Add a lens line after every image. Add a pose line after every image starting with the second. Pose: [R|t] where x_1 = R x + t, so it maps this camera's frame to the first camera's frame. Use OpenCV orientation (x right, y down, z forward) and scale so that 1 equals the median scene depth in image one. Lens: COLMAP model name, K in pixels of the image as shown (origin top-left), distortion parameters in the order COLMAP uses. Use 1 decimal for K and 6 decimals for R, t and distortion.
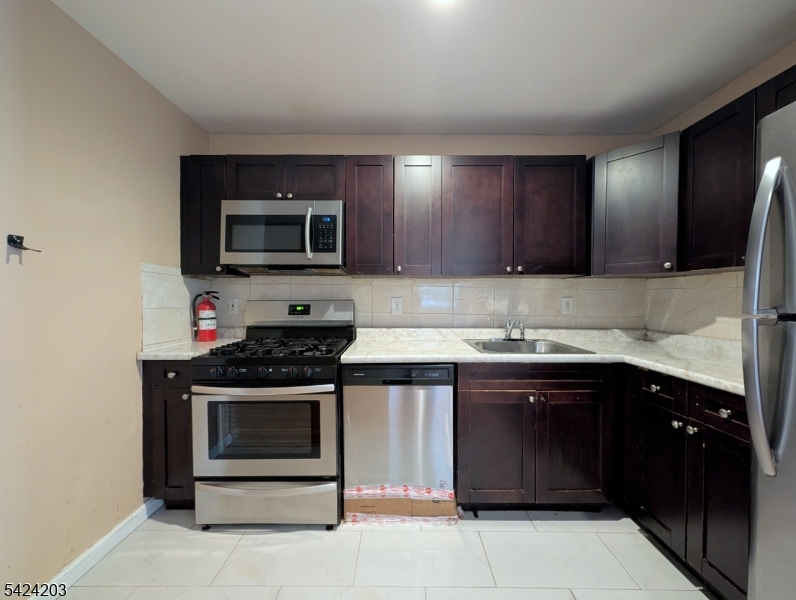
lens RADIAL K [[298.1, 0, 395.8], [0, 298.1, 302.5], [0, 0, 1]] dist [-0.000339, 0.000311]
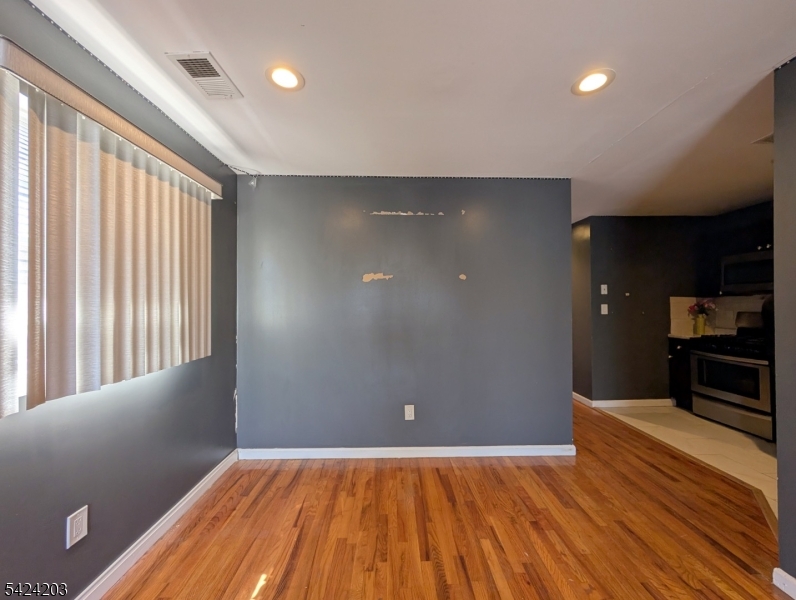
lens RADIAL K [[298.1, 0, 395.8], [0, 298.1, 298.7], [0, 0, 1]] dist [-0.000339, 0.000311]
pose [[0.000659, -0.013702, -0.999906, 1.408236], [-0.002358, 0.999903, -0.013704, -0.062674], [0.999997, 0.002367, 0.000627, -1.099229]]
